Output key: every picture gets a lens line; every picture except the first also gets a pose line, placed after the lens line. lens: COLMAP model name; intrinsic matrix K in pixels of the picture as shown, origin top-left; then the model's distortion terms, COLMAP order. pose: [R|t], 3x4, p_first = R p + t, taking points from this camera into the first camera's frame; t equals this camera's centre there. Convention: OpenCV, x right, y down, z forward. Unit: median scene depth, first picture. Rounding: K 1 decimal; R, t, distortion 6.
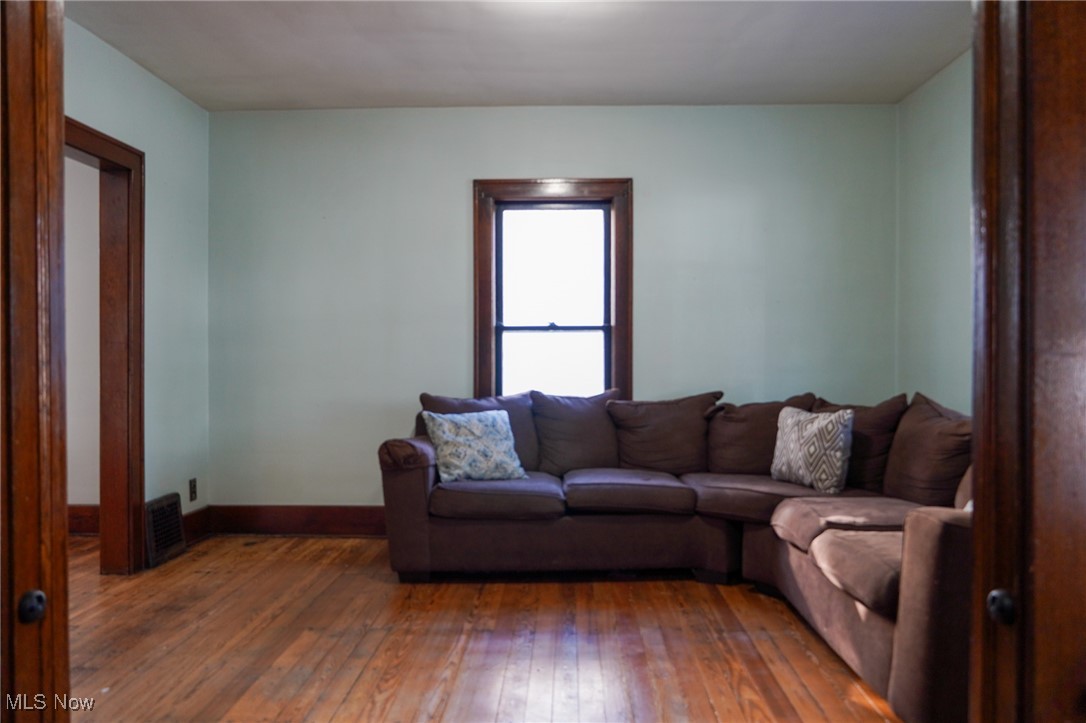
lens RADIAL K [[813.2, 0, 543.7], [0, 813.2, 363.1], [0, 0, 1]] dist [-0.023503, 0.028216]
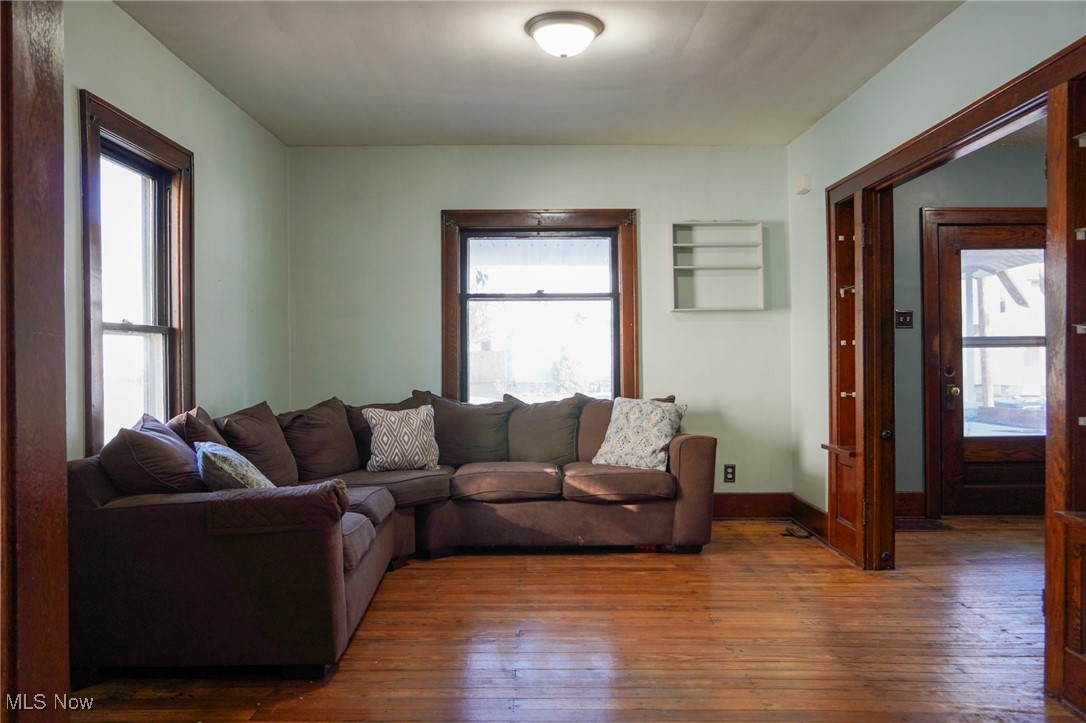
lens RADIAL K [[813.2, 0, 547.1], [0, 813.2, 360.9], [0, 0, 1]] dist [-0.023503, 0.028216]
pose [[-0.051846, 0.007414, 0.998628, -1.048452], [0.008257, 0.999941, -0.006995, -0.005229], [-0.998621, 0.007883, -0.051904, 0.971747]]
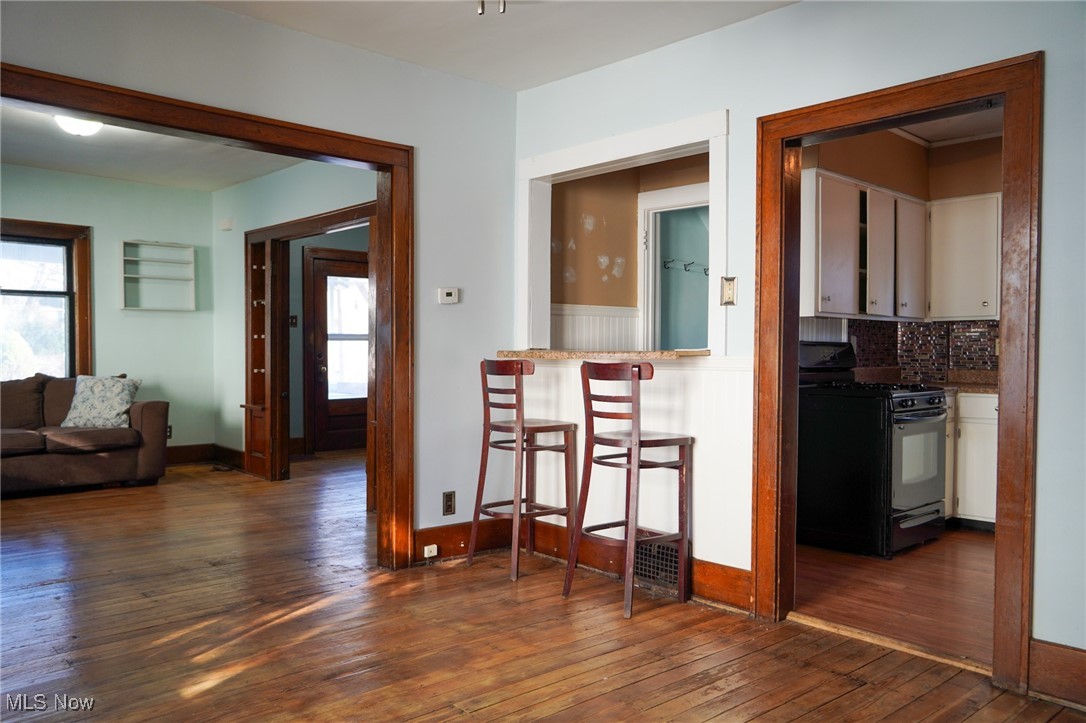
lens RADIAL K [[813.2, 0, 546.2], [0, 813.2, 364.4], [0, 0, 1]] dist [-0.023503, 0.028216]
pose [[-0.713060, -0.007538, 0.701063, -1.474206], [0.003295, 0.999895, 0.014103, 0.000638], [-0.701096, 0.012366, -0.712960, 1.229696]]
